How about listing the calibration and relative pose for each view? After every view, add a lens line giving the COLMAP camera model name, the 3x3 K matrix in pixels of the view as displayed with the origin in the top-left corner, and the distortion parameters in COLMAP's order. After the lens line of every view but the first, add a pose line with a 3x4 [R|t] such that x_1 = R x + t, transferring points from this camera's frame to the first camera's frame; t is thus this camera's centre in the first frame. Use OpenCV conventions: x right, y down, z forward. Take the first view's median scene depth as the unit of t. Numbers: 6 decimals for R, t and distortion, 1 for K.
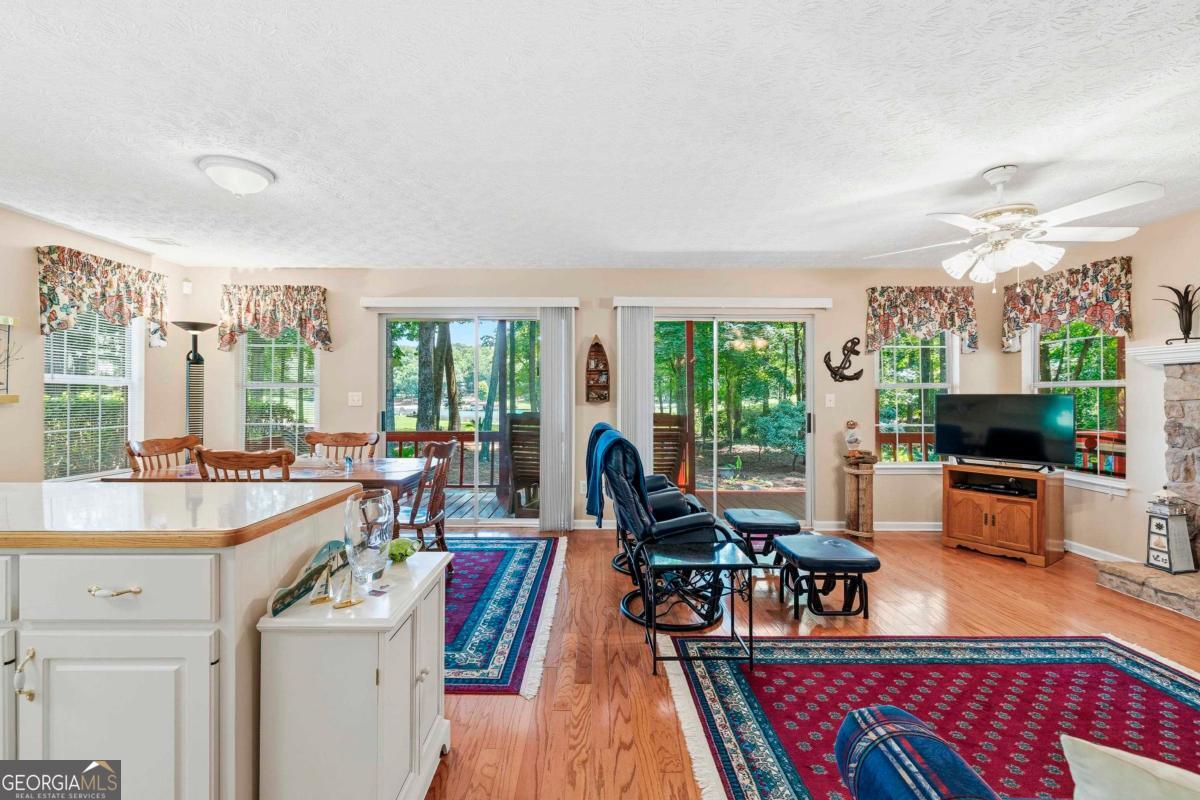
lens RADIAL K [[510.9, 0, 595.8], [0, 510.9, 394.4], [0, 0, 1]] dist [-0.000634, -0.000162]
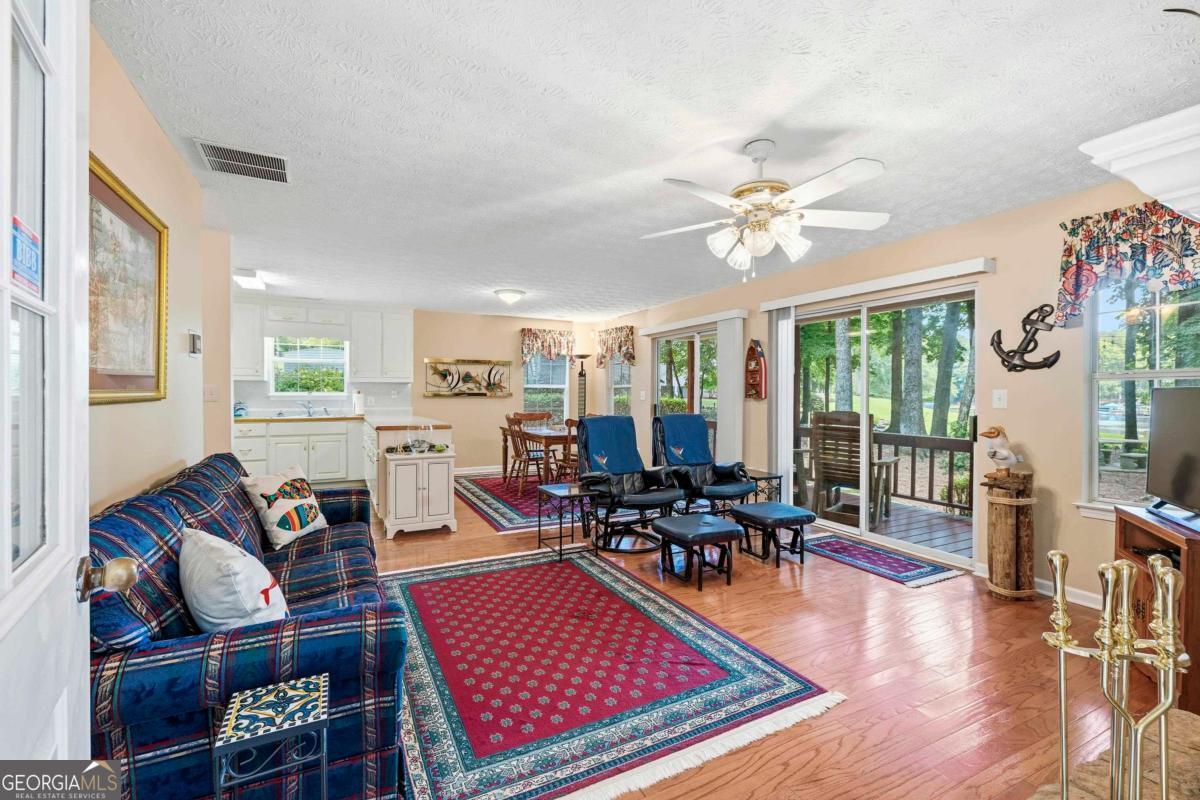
lens RADIAL K [[517.4, 0, 600.0], [0, 517.4, 400.0], [0, 0, 1]] dist [0.000817, 0.000050]
pose [[0.453852, 0.008544, -0.891036, 1.115894], [-0.001989, 0.999961, 0.008576, 0.011963], [0.891075, -0.002120, 0.453851, 0.233222]]
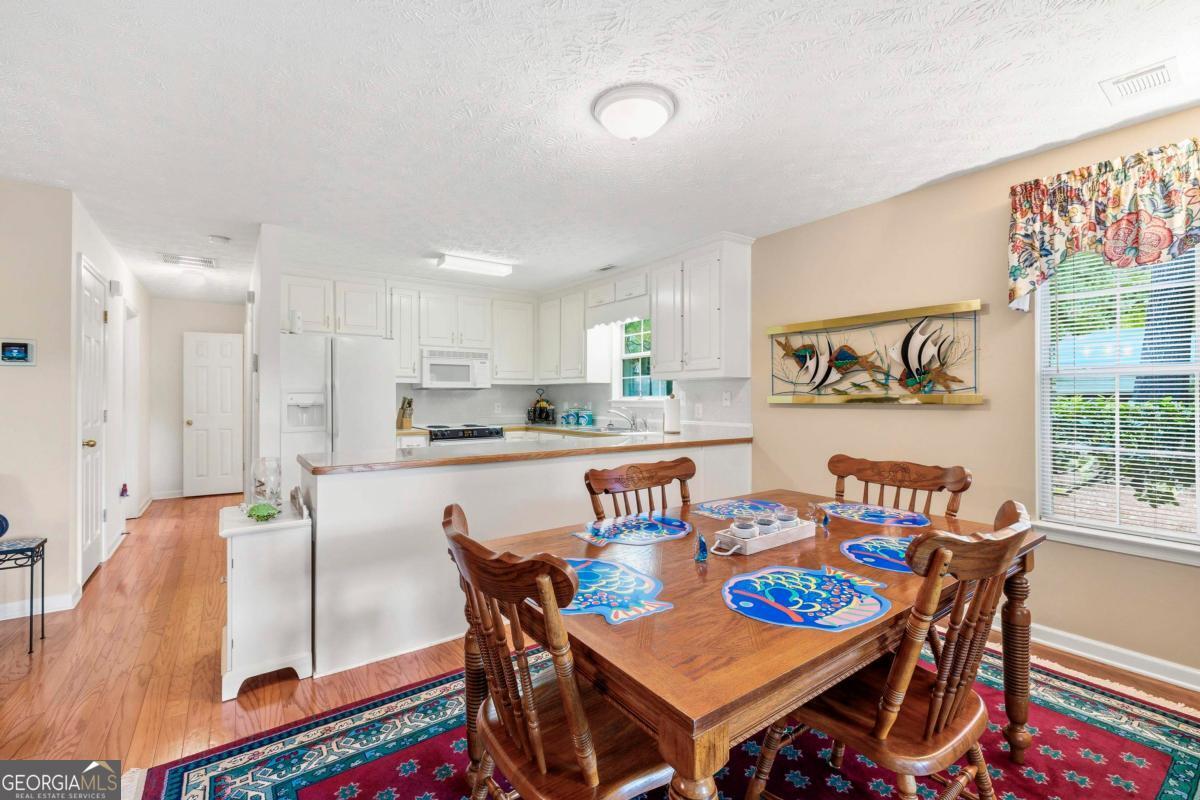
lens RADIAL K [[510.9, 0, 595.8], [0, 510.9, 394.4], [0, 0, 1]] dist [-0.000634, -0.000162]
pose [[-0.817431, -0.000214, -0.576026, -0.150901], [0.002537, 0.999989, -0.003971, 0.002661], [0.576021, -0.004708, -0.817422, 1.181144]]
